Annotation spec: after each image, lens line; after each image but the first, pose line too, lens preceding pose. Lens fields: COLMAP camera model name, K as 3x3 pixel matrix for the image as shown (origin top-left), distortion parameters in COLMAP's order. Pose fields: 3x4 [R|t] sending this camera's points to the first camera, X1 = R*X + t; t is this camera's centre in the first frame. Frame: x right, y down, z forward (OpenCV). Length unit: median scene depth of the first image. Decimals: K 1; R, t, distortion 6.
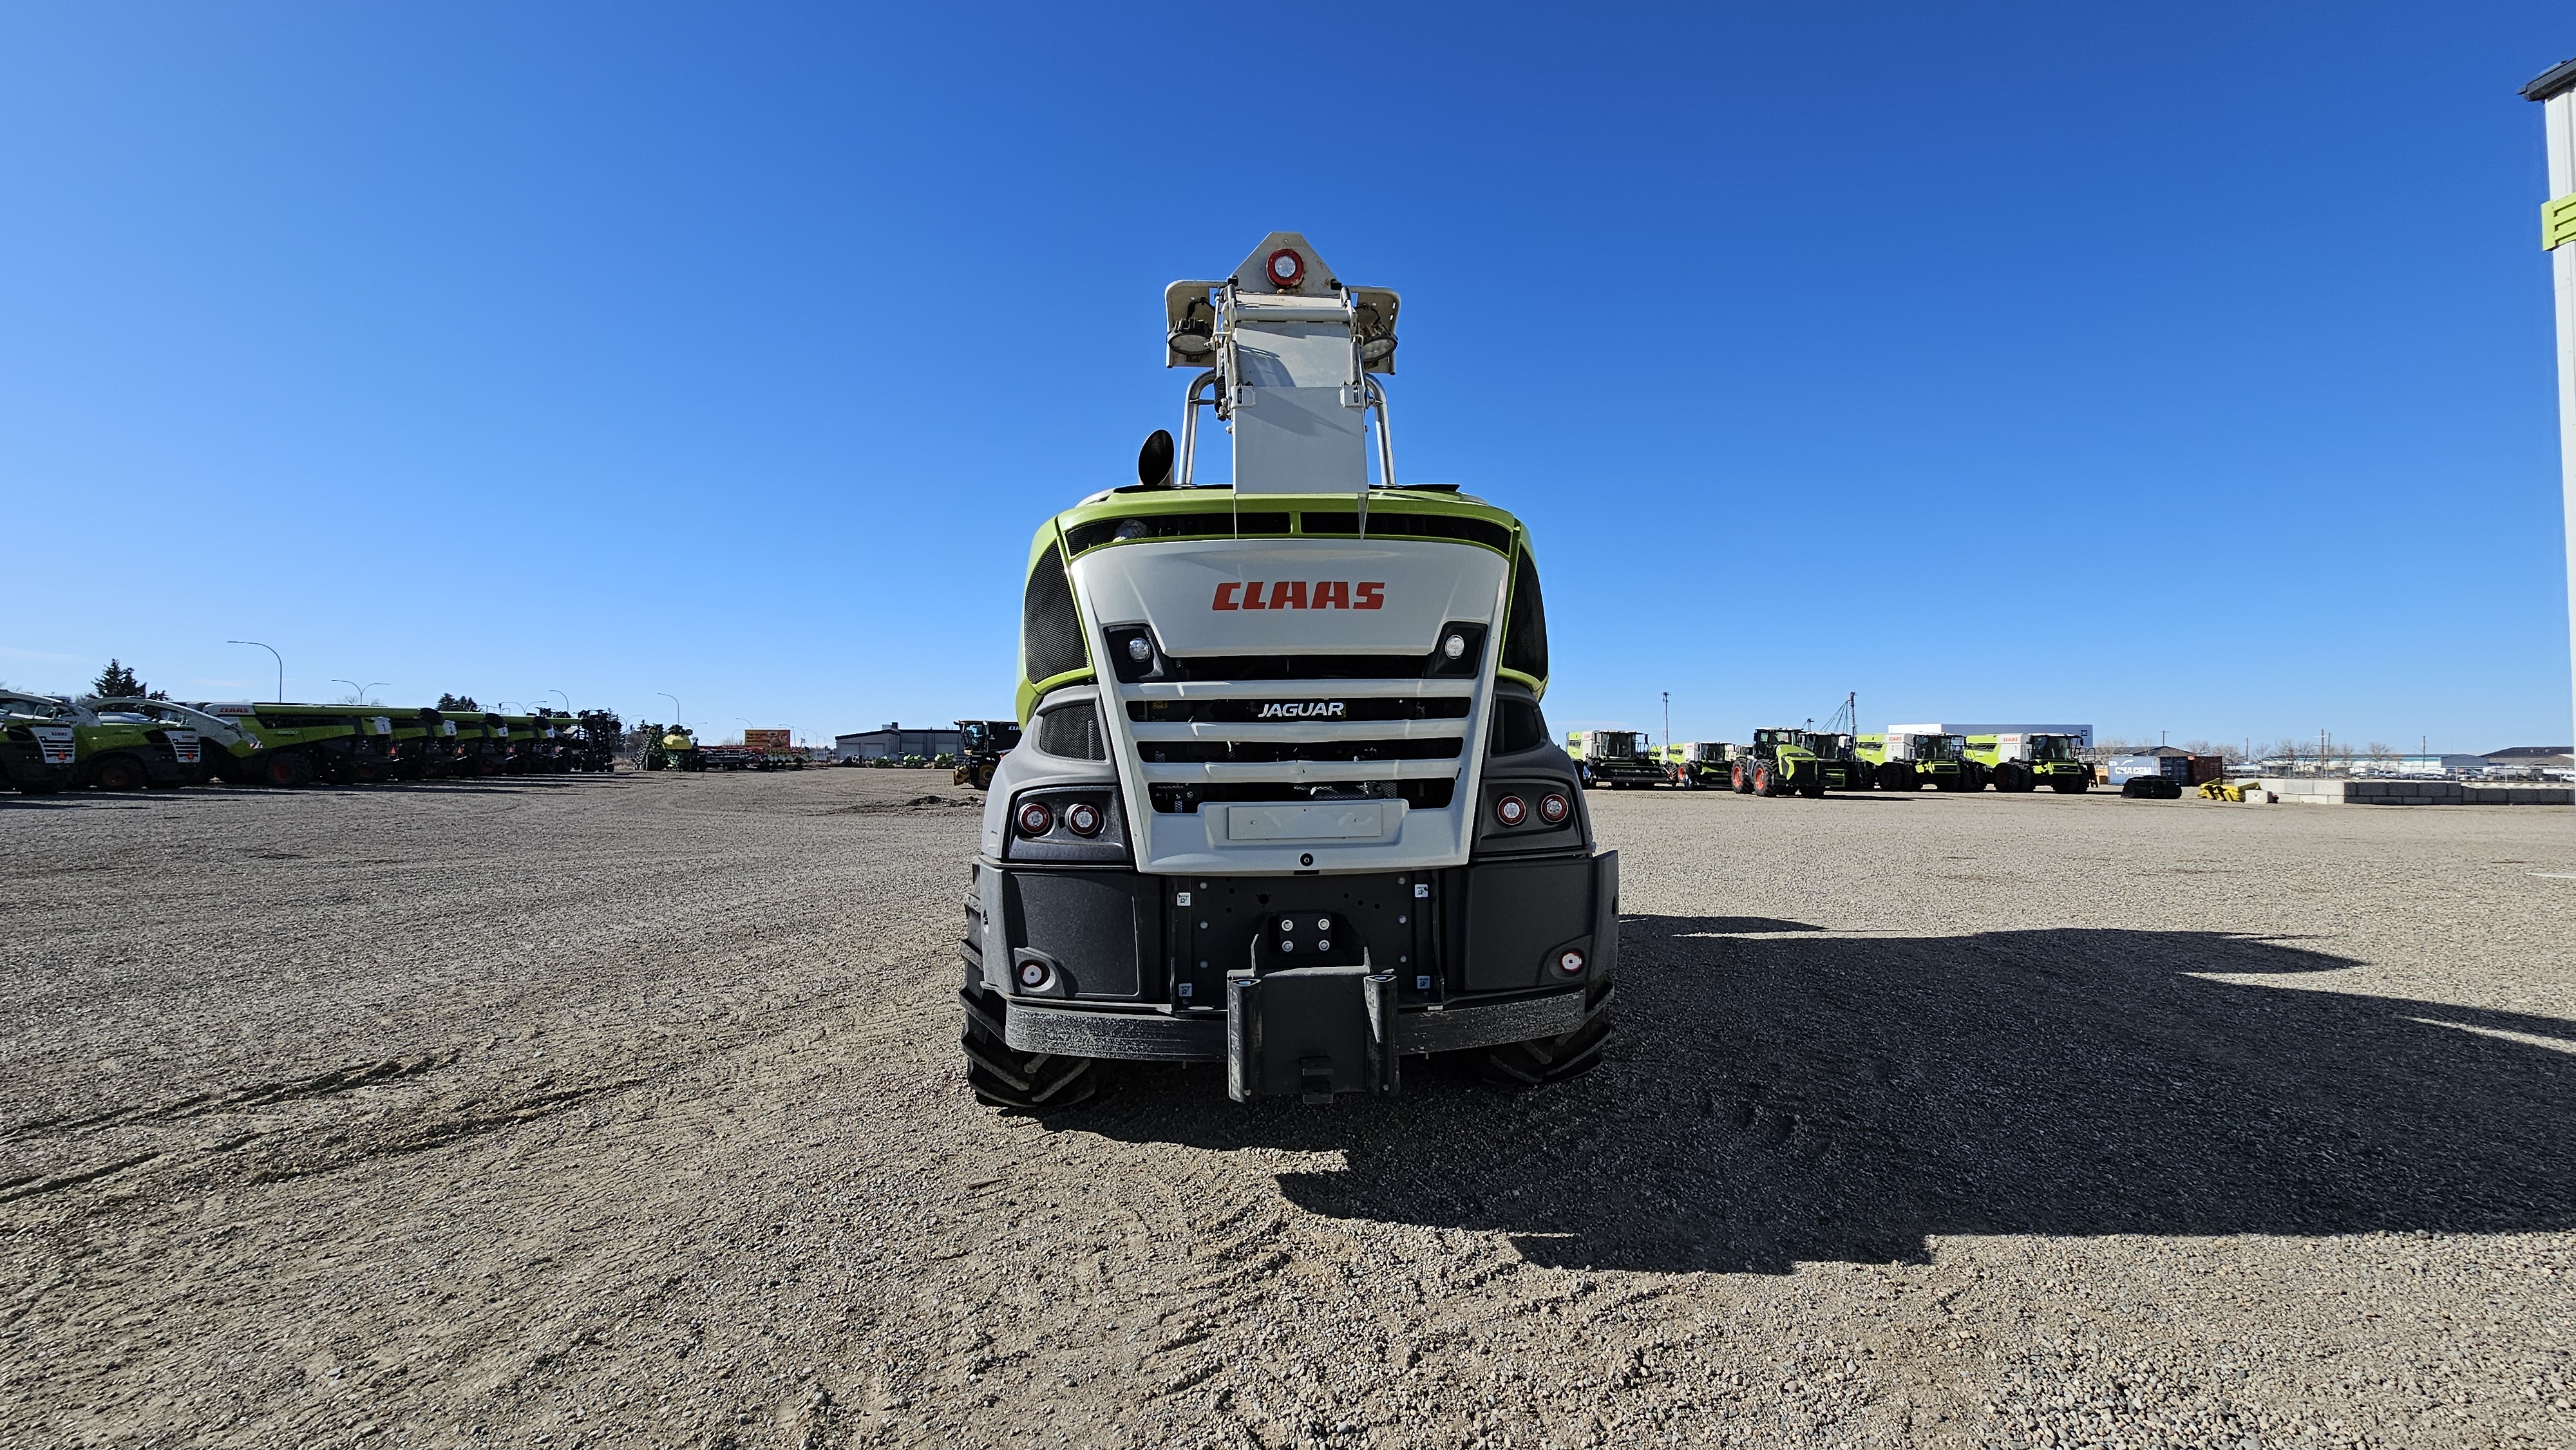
lens RADIAL K [[1055.2, 0, 1291.0], [0, 1055.2, 727.8], [0, 0, 1]] dist [-0.001709, 0.000738]
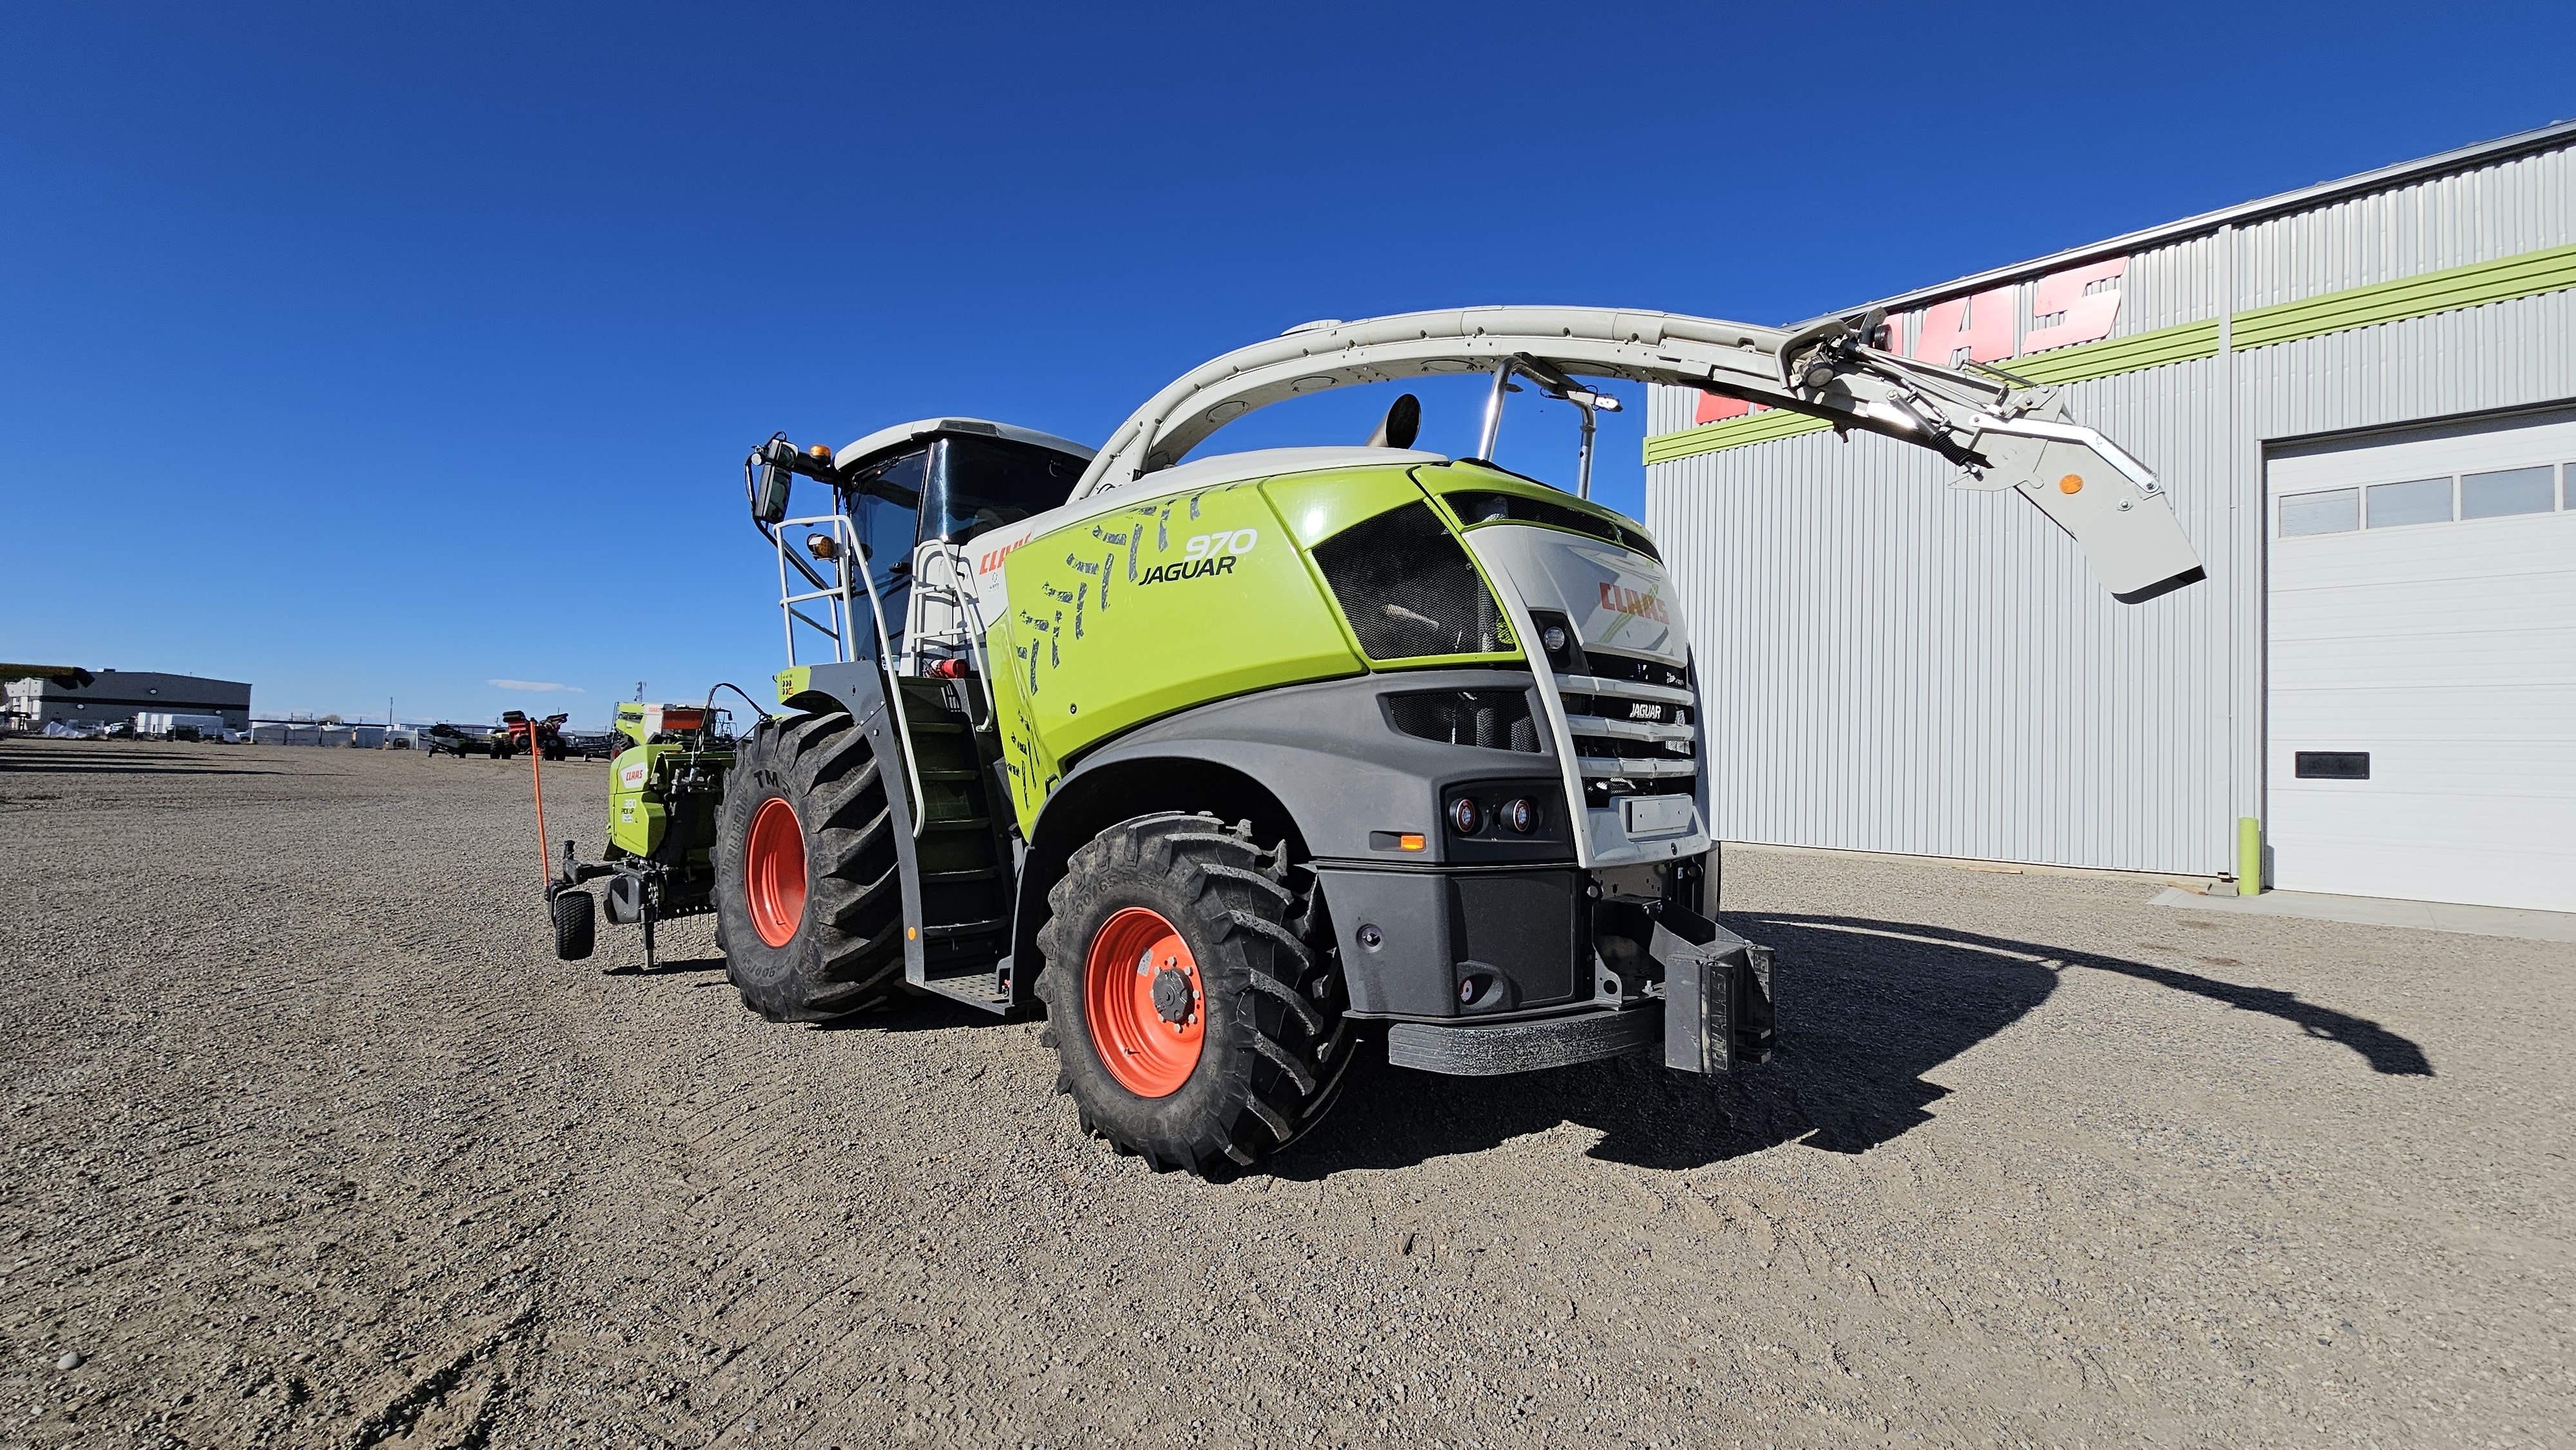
lens RADIAL K [[1055.2, 0, 1291.0], [0, 1055.2, 727.8], [0, 0, 1]] dist [-0.001709, 0.000738]
pose [[0.726300, 0.045473, 0.685872, -0.990094], [-0.049617, 0.998675, -0.013670, 0.032554], [-0.685585, -0.024103, 0.727594, 0.466475]]
